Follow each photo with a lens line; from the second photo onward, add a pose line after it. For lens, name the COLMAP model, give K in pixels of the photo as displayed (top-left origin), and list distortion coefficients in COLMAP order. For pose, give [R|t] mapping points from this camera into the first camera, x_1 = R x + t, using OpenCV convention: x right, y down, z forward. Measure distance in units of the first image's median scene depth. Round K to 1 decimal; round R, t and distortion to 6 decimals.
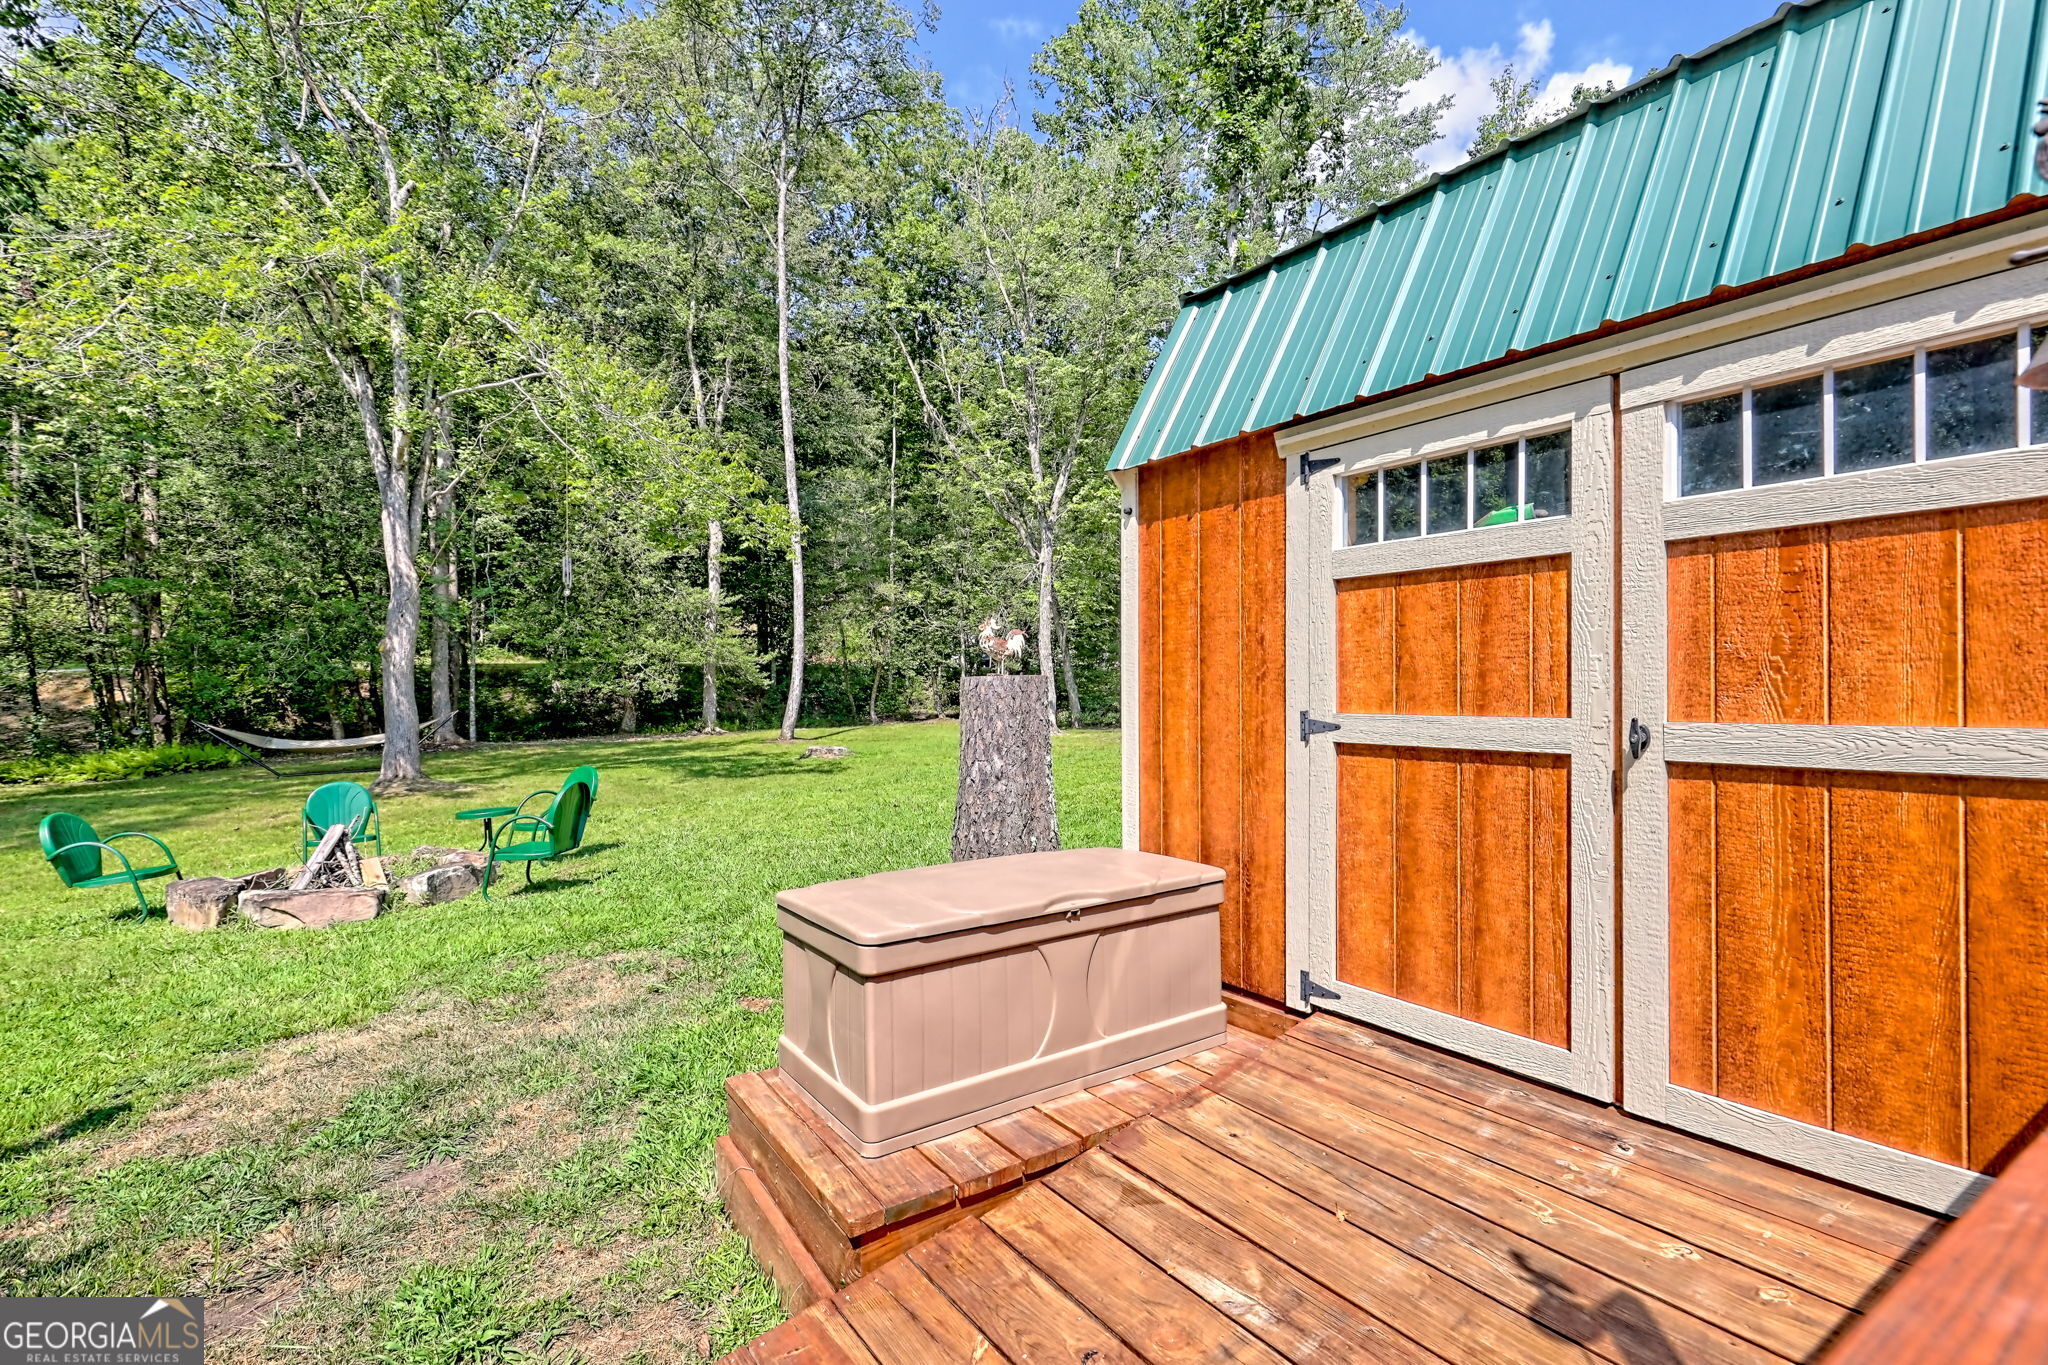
lens RADIAL K [[945.3, 0, 1022.9], [0, 945.3, 689.7], [0, 0, 1]] dist [-0.003664, 0.000951]
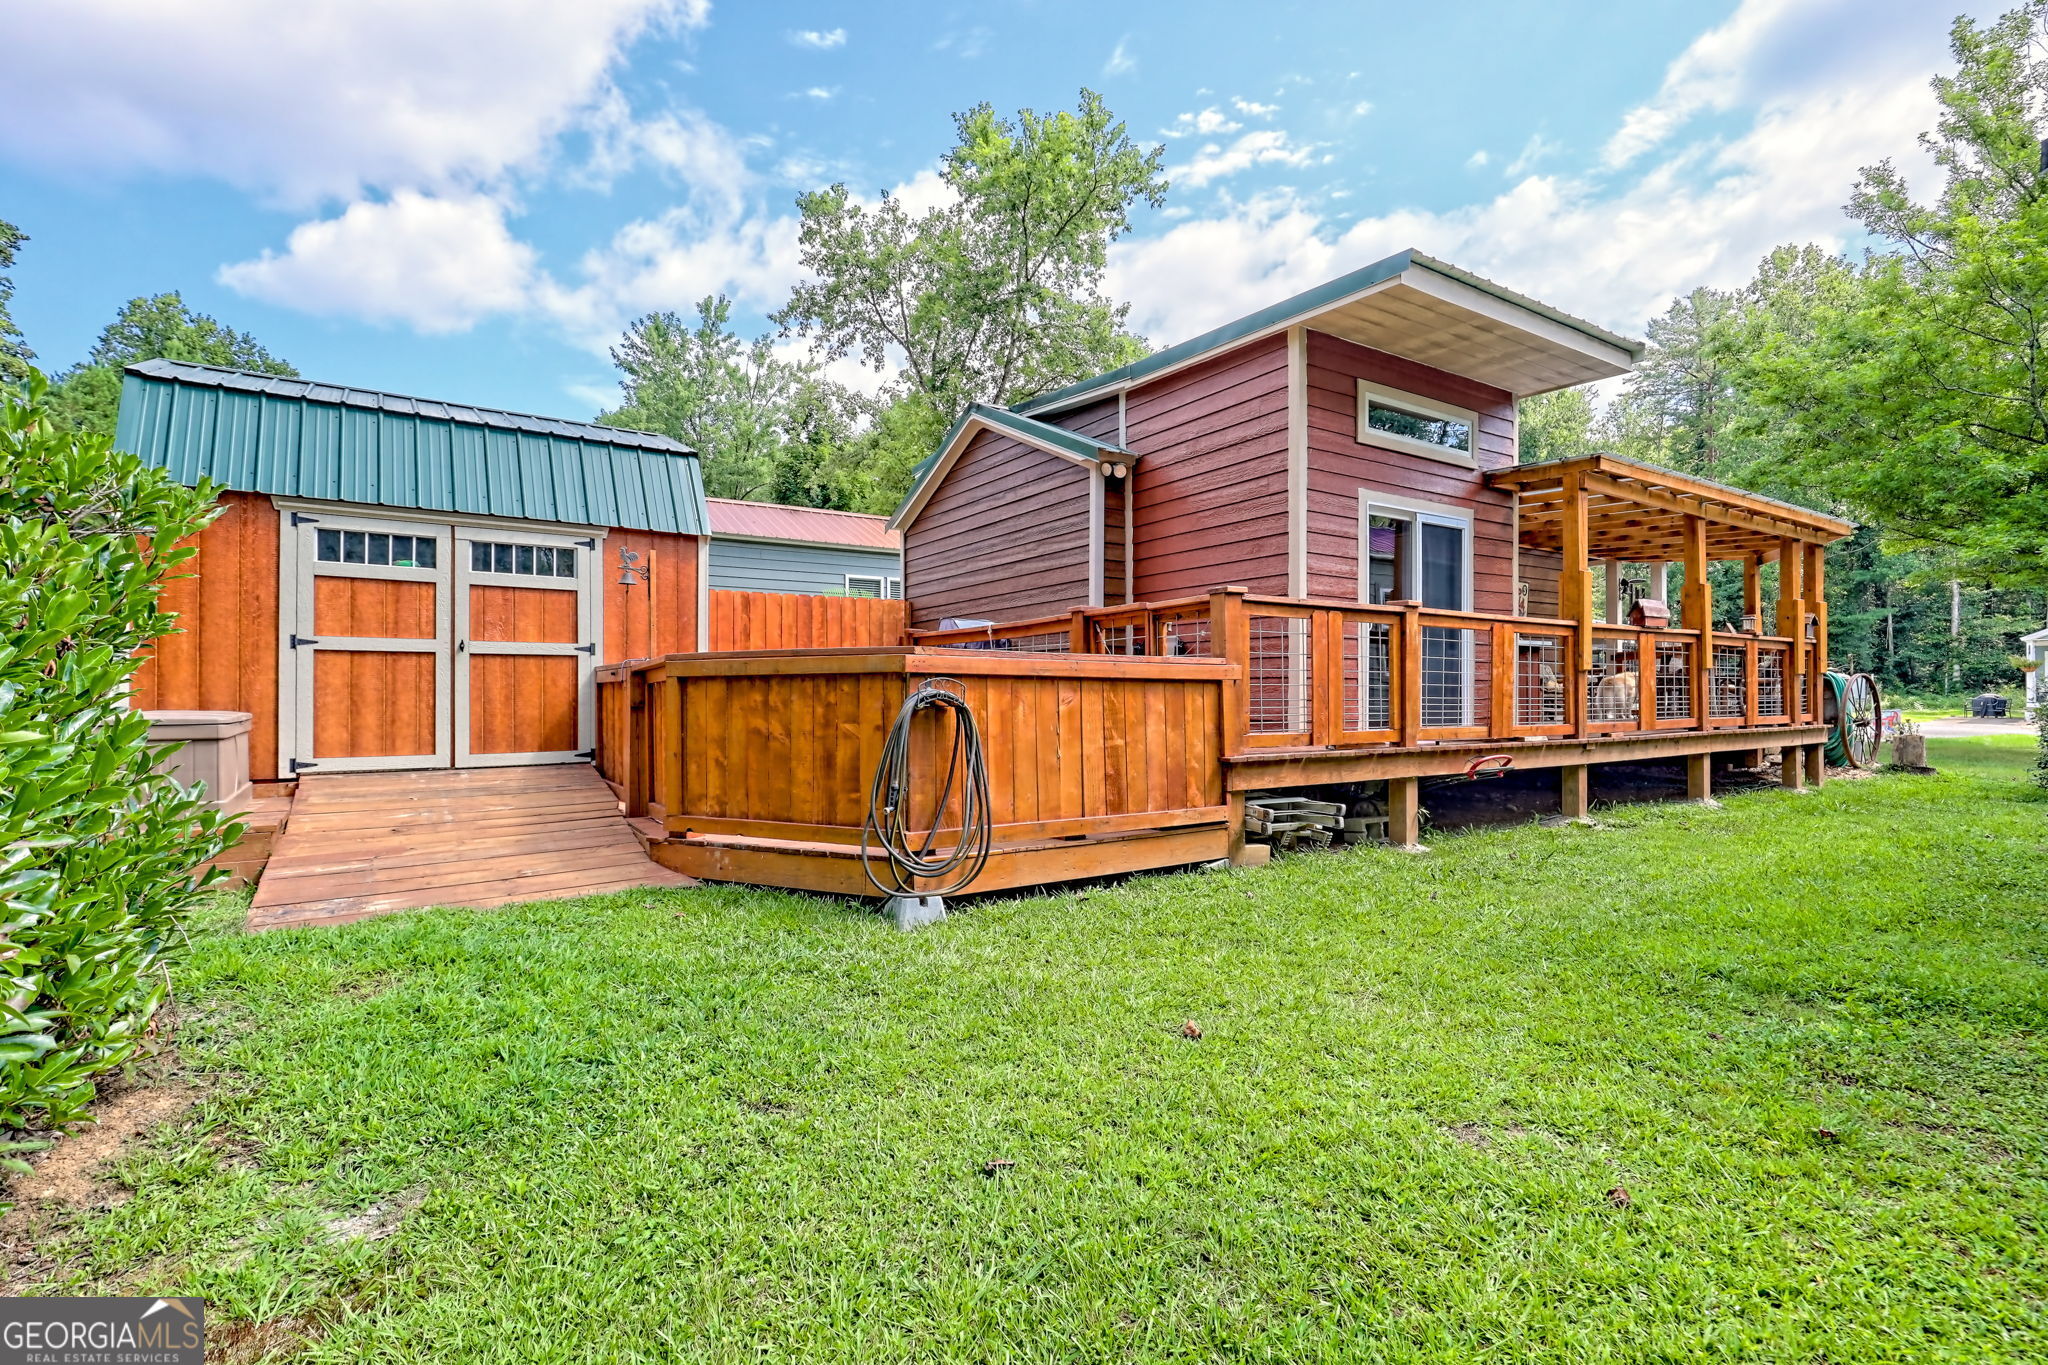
lens RADIAL K [[945.3, 0, 1027.7], [0, 945.3, 695.7], [0, 0, 1]] dist [-0.003664, 0.000951]
pose [[-0.013401, 0.005977, 0.999892, -1.996474], [0.000615, 0.999982, -0.005969, 0.189054], [-0.999910, 0.000534, -0.013404, -0.664195]]
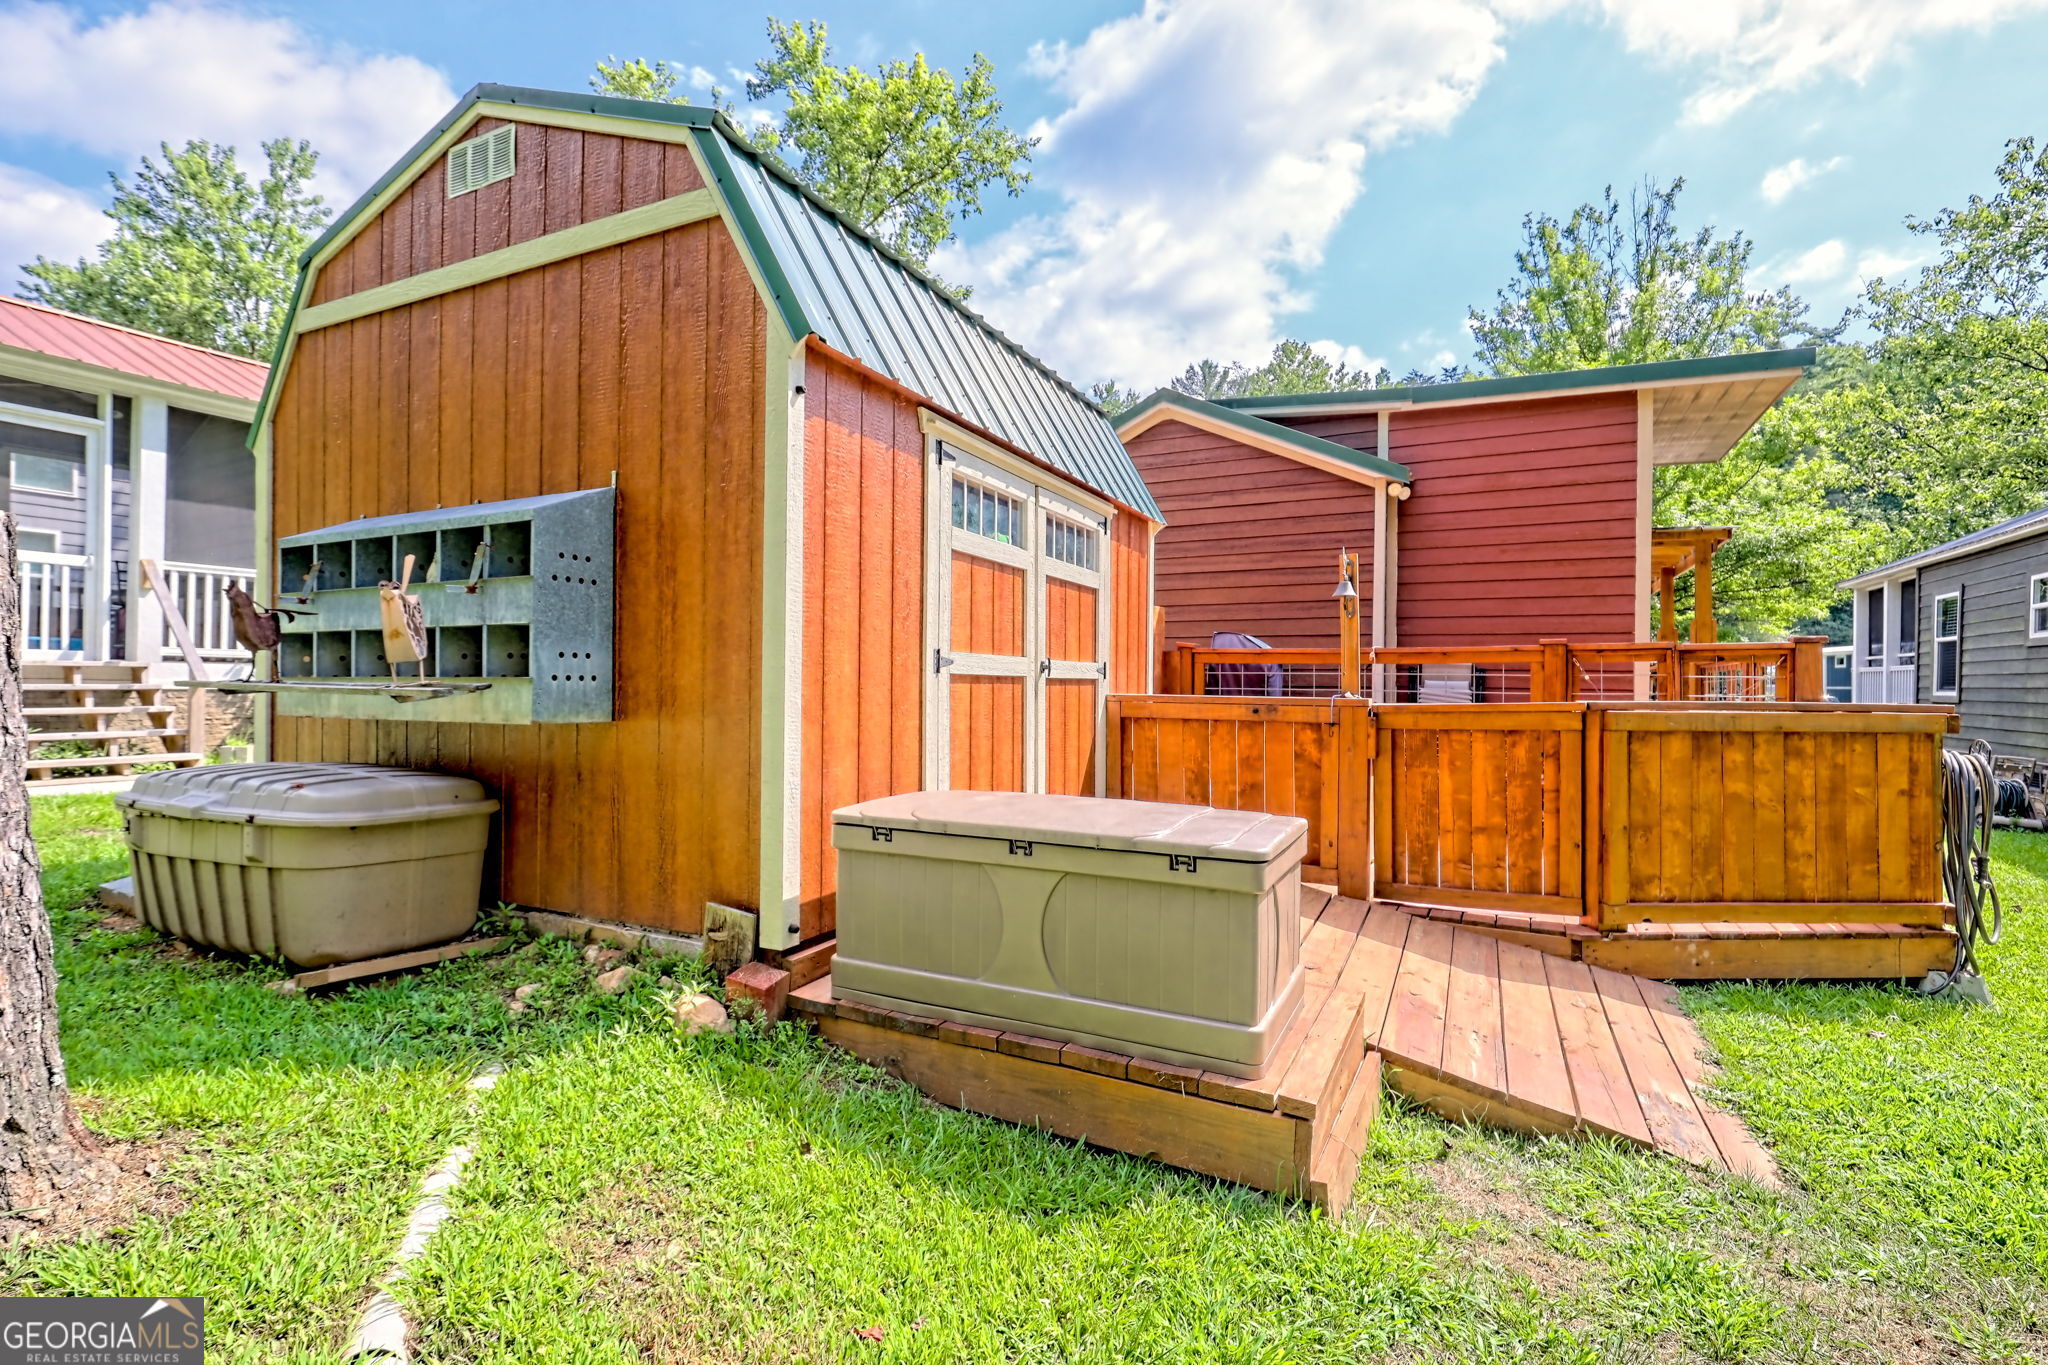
lens RADIAL K [[945.3, 0, 1017.0], [0, 945.3, 680.3], [0, 0, 1]] dist [-0.003664, 0.000951]
pose [[-0.499606, 0.003972, 0.866243, -0.894546], [-0.010531, 0.999888, -0.010658, 0.082726], [-0.866189, -0.014447, -0.499508, 1.666896]]
